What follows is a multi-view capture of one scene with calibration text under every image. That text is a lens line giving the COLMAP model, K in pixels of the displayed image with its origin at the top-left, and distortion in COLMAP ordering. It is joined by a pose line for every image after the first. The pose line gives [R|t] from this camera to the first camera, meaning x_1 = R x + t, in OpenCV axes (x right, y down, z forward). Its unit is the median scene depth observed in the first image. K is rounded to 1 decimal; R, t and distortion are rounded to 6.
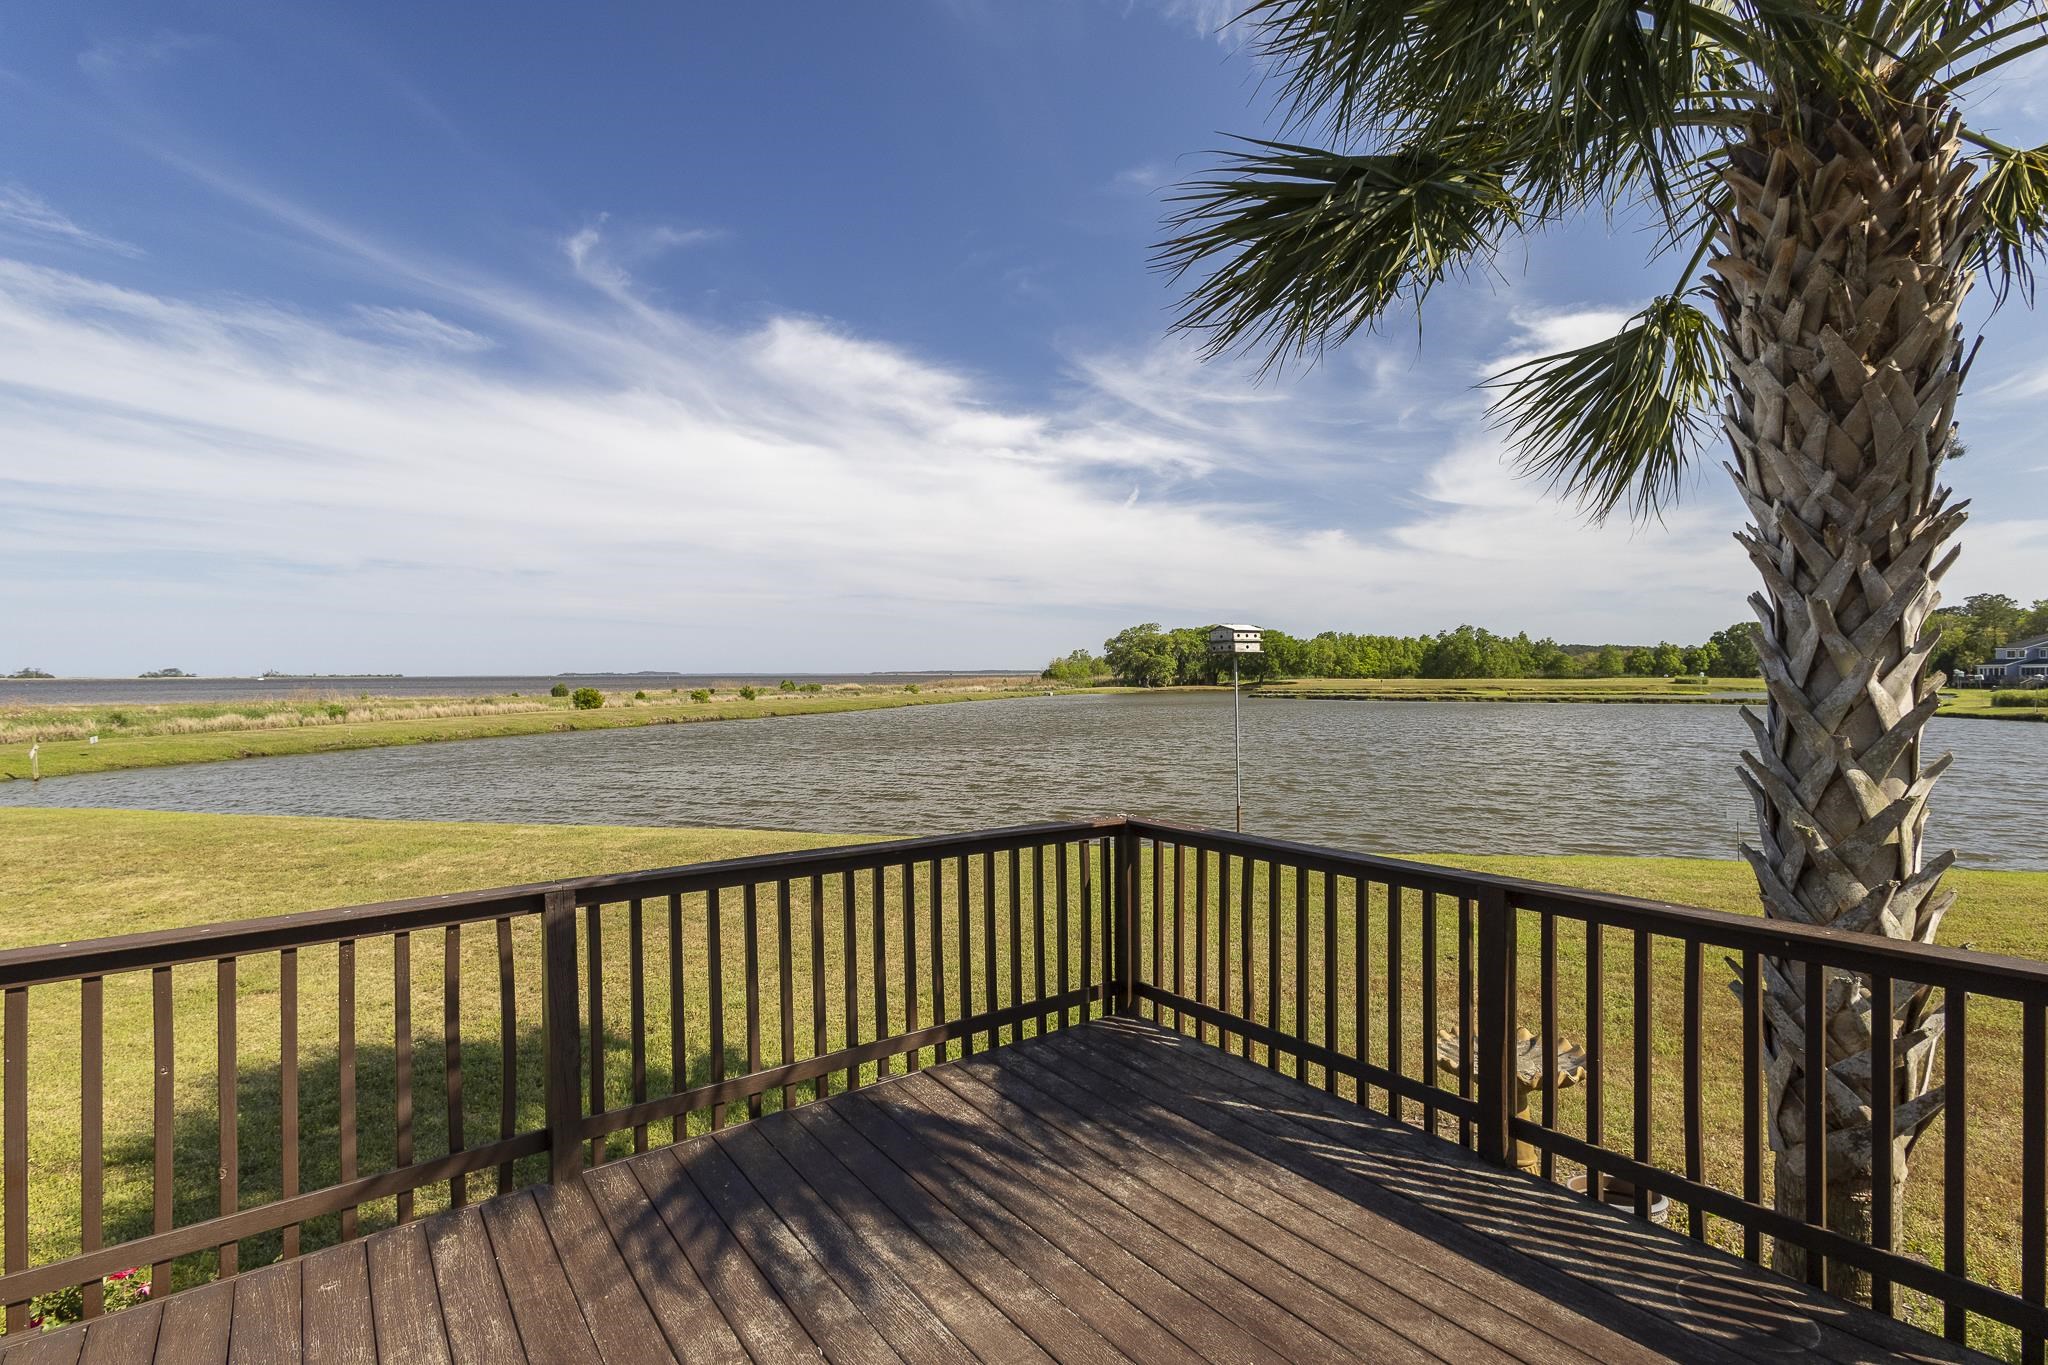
lens RADIAL K [[945.1, 0, 1024.0], [0, 945.1, 682.5], [0, 0, 1]] dist [0.011382, -0.002275]
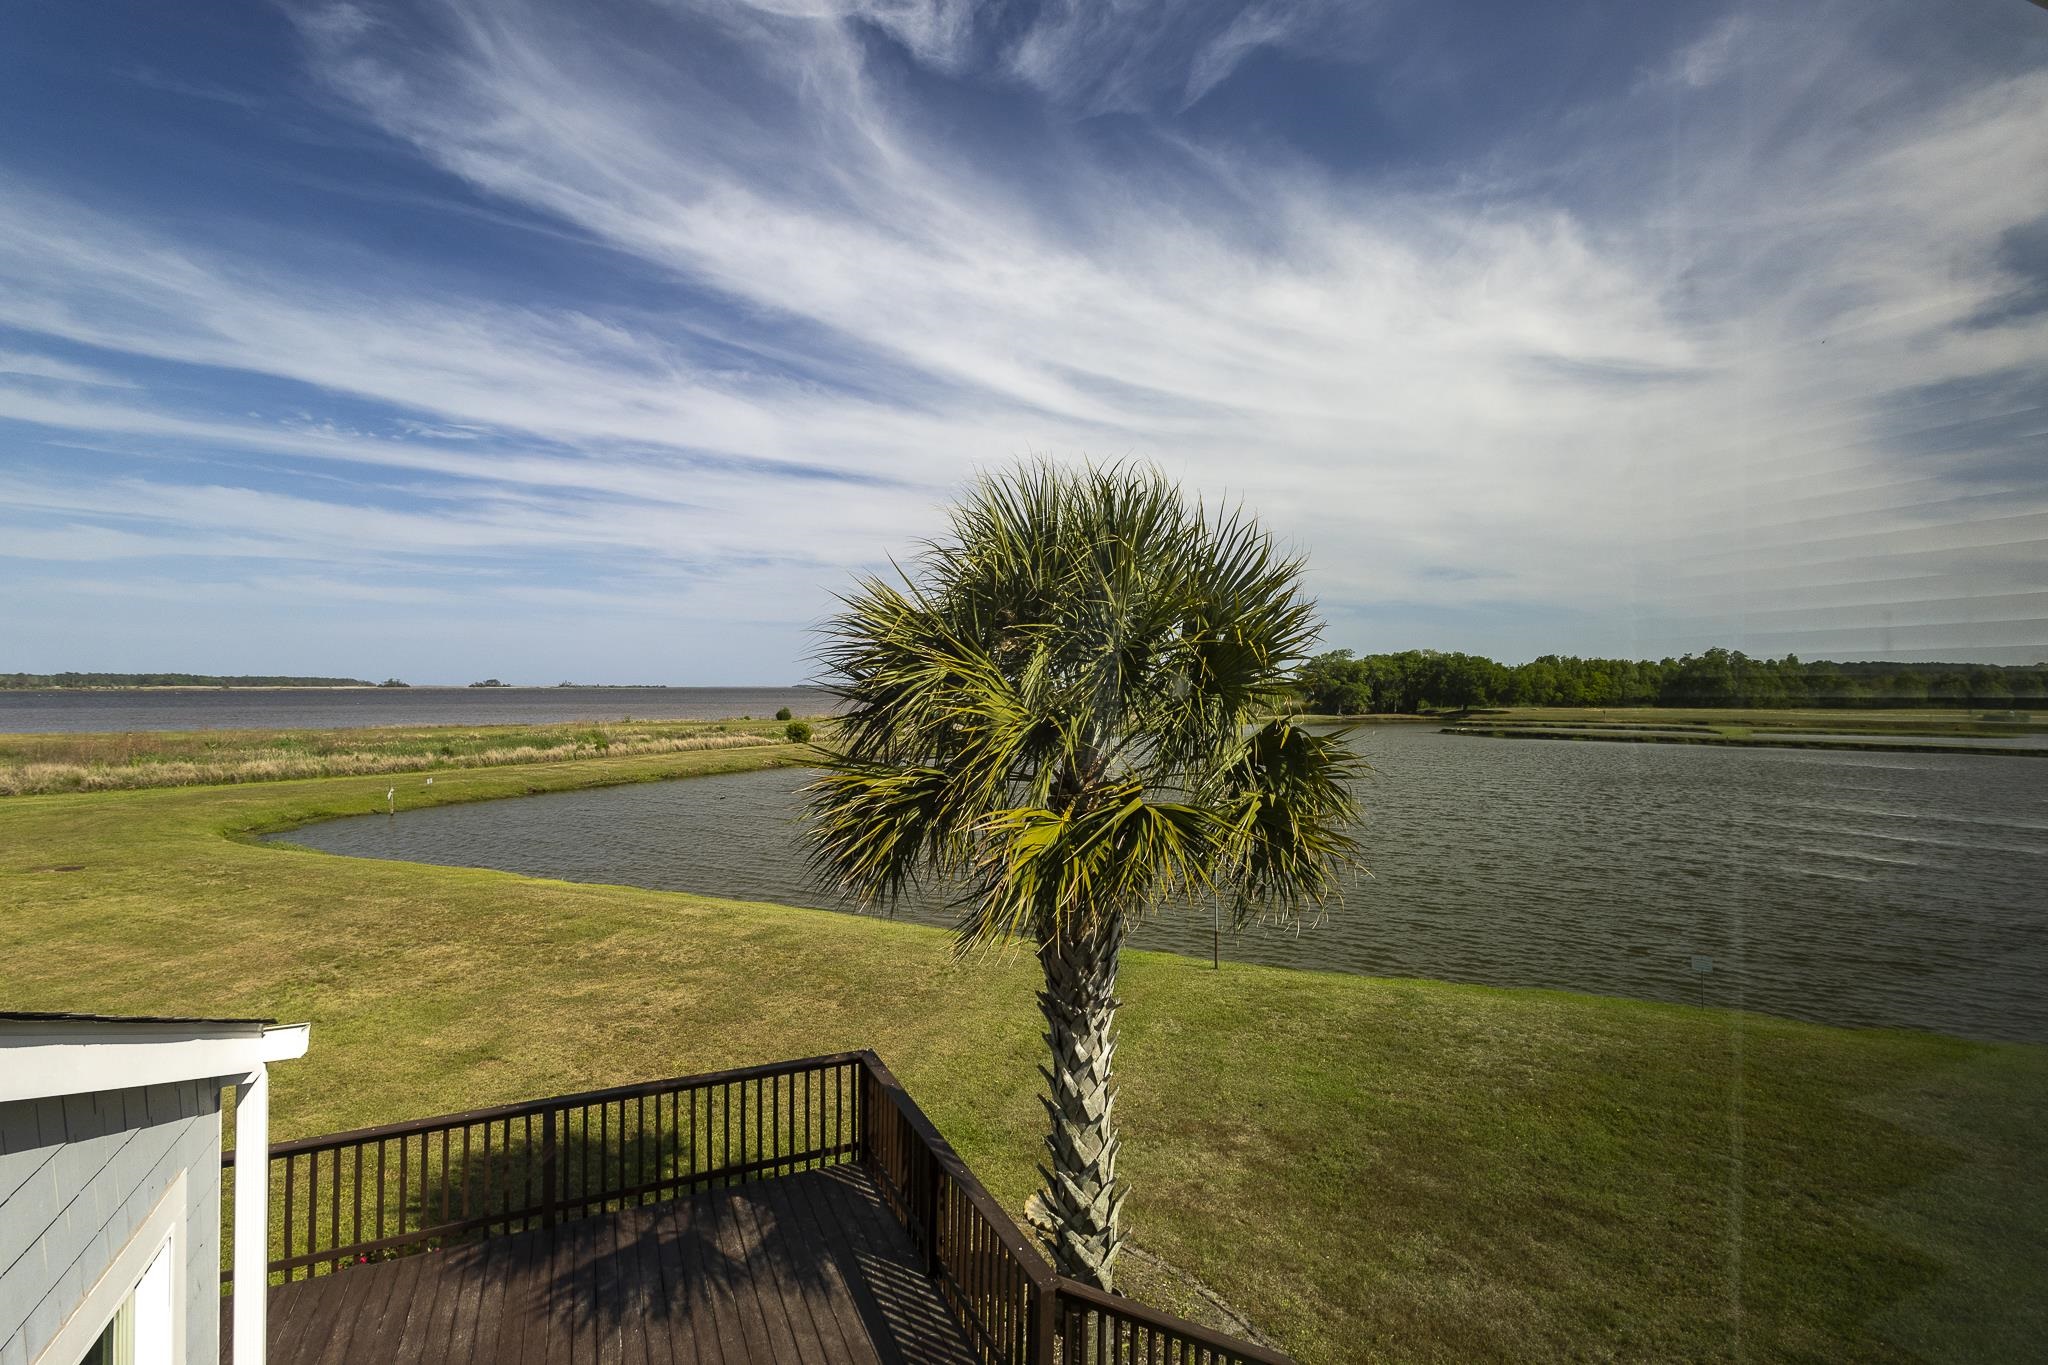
lens RADIAL K [[945.1, 0, 1024.0], [0, 945.1, 682.5], [0, 0, 1]] dist [0.011382, -0.002275]
pose [[0.976017, 0.003121, -0.217670, 0.268496], [-0.005374, 0.999938, -0.009760, -0.185912], [0.217626, 0.010696, 0.975974, -0.243295]]
